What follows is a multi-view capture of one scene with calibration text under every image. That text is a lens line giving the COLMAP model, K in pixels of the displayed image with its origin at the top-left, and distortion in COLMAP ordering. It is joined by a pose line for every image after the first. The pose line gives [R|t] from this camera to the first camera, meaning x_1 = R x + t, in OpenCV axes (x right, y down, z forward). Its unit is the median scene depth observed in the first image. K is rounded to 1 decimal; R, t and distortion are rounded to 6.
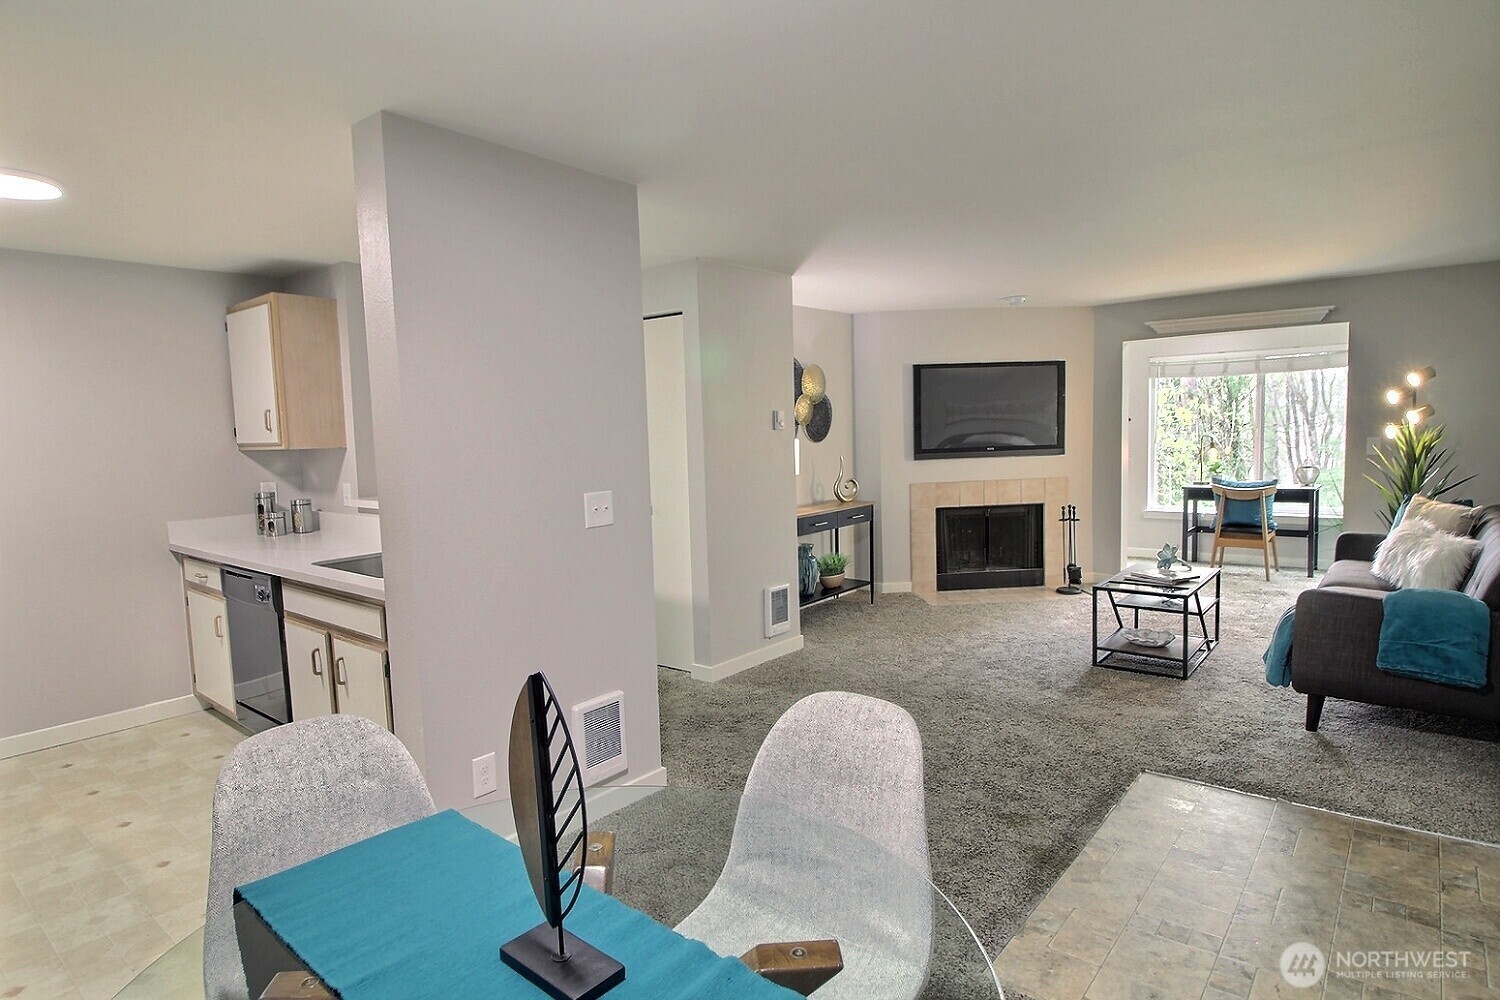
lens RADIAL K [[814.1, 0, 750.0], [0, 814.1, 500.0], [0, 0, 1]] dist [0.002189, -0.008641]
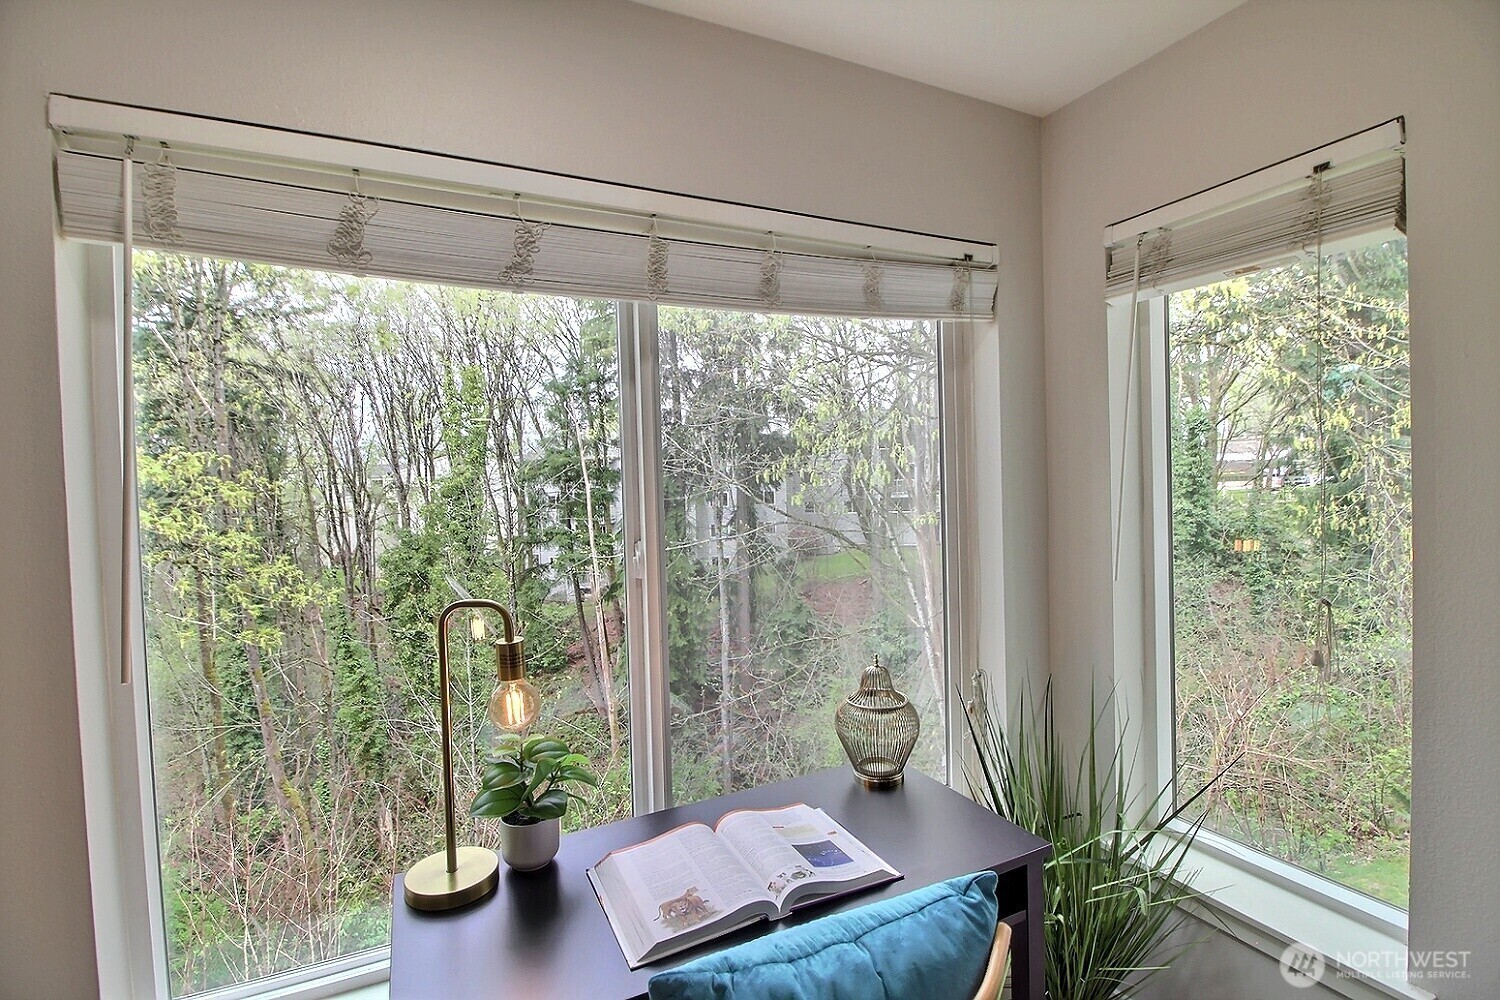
lens RADIAL K [[696.3, 0, 749.6], [0, 696.3, 485.1], [0, 0, 1]] dist [-0.000847, -0.014210]
pose [[0.418262, 0.011958, 0.908248, 0.507395], [0.095353, 0.993810, -0.056997, -0.100210], [-0.903308, 0.110444, 0.414533, 0.989405]]
